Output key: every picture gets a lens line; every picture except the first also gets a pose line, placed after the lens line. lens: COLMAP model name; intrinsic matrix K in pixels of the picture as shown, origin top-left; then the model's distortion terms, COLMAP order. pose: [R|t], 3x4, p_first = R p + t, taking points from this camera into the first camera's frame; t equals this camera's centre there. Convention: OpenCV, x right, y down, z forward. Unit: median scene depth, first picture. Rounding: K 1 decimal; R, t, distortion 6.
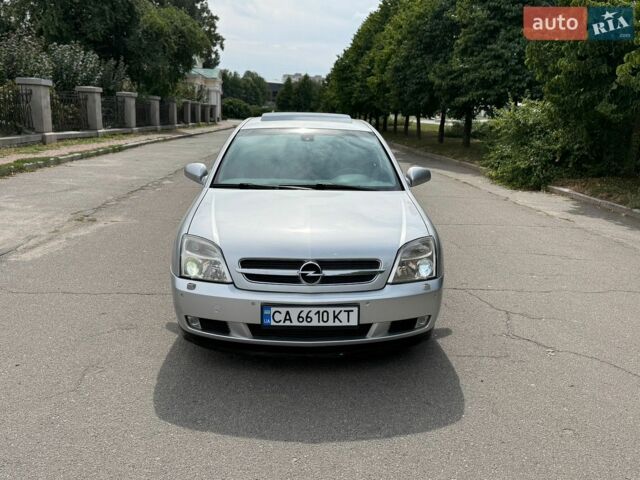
lens RADIAL K [[516.0, 0, 320.0], [0, 516.0, 240.0], [0, 0, 1]] dist [0.129872, -0.224883]
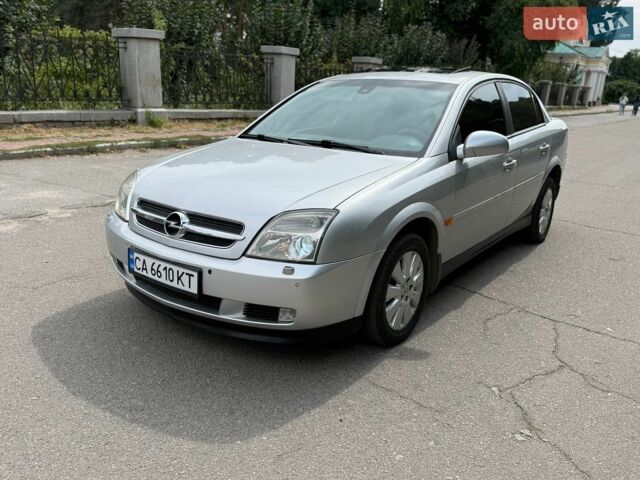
lens RADIAL K [[516.0, 0, 320.0], [0, 516.0, 240.0], [0, 0, 1]] dist [0.129872, -0.224883]
pose [[0.776510, 0.182429, -0.603119, 0.695648], [-0.165539, 0.982612, 0.084086, -0.024838], [0.607971, 0.034547, 0.793207, 0.433461]]
